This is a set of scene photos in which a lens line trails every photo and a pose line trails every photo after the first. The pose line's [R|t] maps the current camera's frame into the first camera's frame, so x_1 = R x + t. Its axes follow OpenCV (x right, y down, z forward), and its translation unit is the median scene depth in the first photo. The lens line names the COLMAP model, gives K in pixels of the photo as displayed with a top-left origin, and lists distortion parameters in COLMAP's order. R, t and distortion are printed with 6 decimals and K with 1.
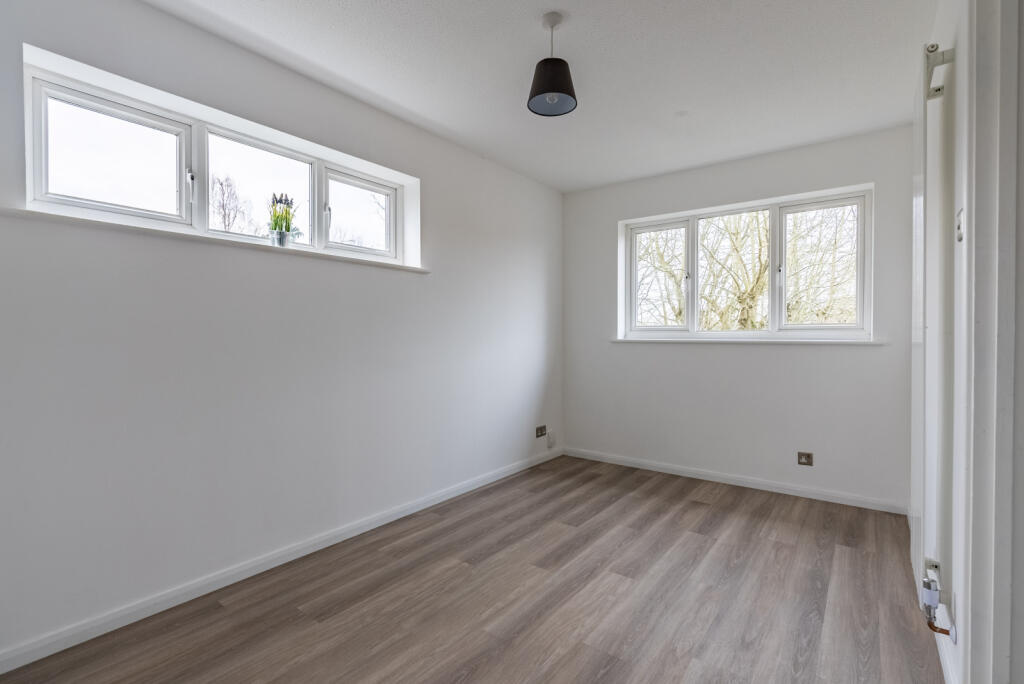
lens RADIAL K [[467.6, 0, 515.5], [0, 467.6, 342.8], [0, 0, 1]] dist [0.001700, -0.000561]
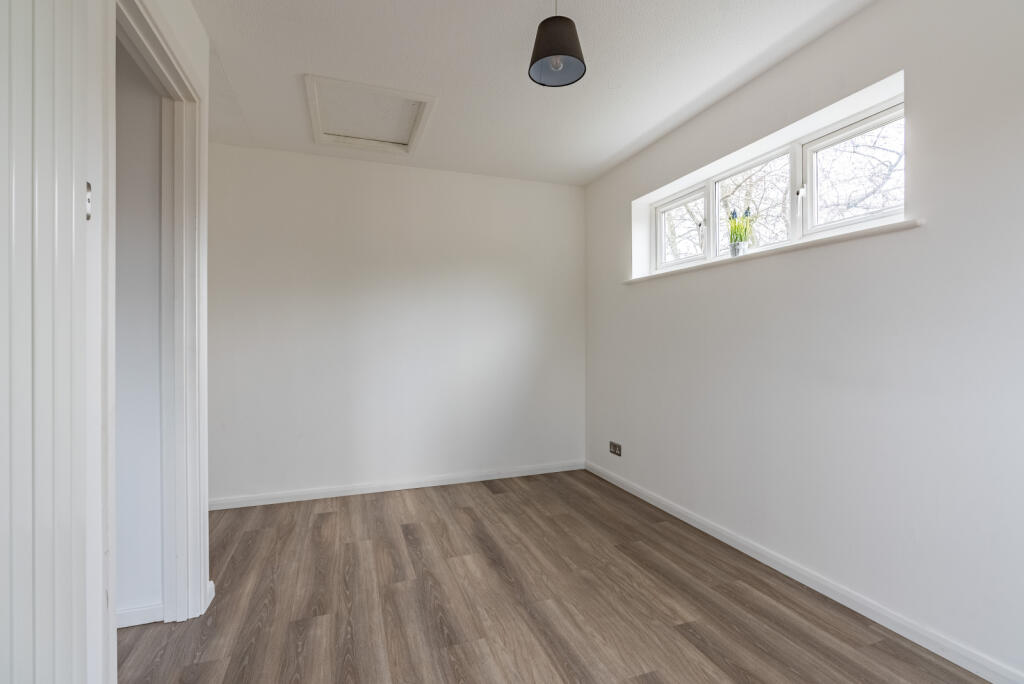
lens RADIAL K [[467.6, 0, 515.5], [0, 467.6, 342.8], [0, 0, 1]] dist [0.001700, -0.000561]
pose [[-0.543168, 0.007206, -0.839593, 0.791943], [-0.002769, 0.999942, 0.010374, -0.014532], [0.839619, 0.007959, -0.543117, 1.324517]]
